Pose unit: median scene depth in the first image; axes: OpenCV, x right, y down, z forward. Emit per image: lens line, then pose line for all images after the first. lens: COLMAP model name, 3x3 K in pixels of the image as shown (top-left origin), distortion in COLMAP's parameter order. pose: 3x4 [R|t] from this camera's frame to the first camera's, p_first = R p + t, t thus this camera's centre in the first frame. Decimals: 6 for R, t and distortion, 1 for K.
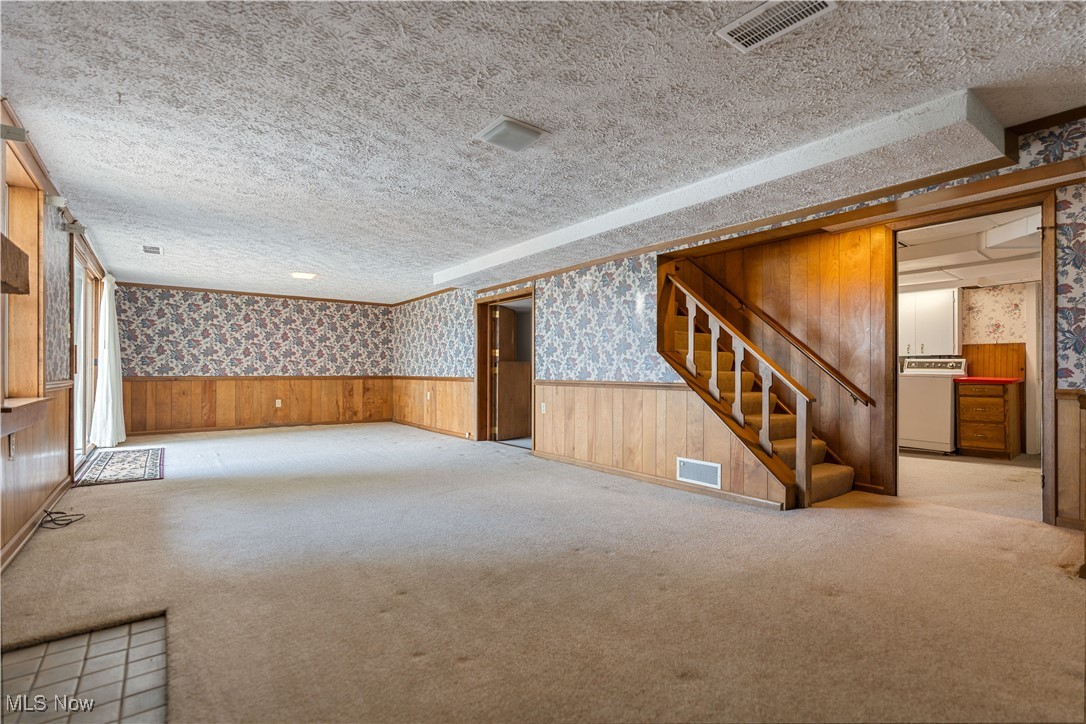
lens RADIAL K [[504.6, 0, 542.9], [0, 504.6, 372.0], [0, 0, 1]] dist [-0.000098, 0.000063]
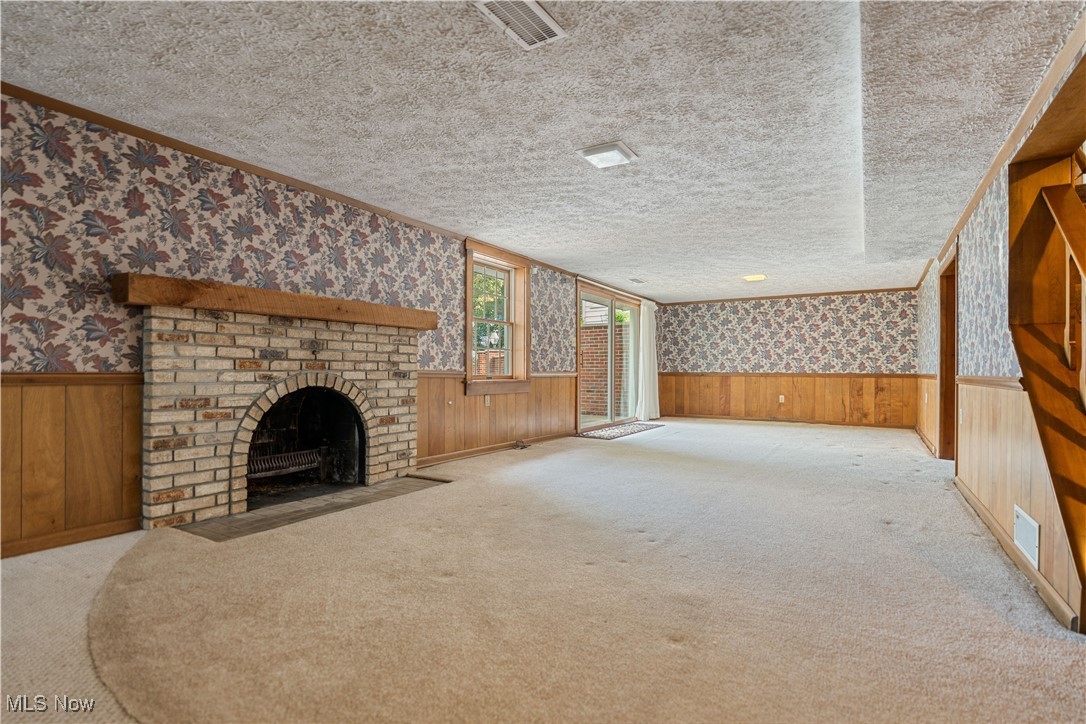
lens RADIAL K [[533.8, 0, 543.0], [0, 533.8, 362.0], [0, 0, 1]] dist [-0.001147, 0.000072]
pose [[0.363472, -0.016329, -0.931462, 0.329090], [-0.006048, 0.999784, -0.019887, 0.010516], [0.931585, 0.012861, 0.363295, 0.136133]]
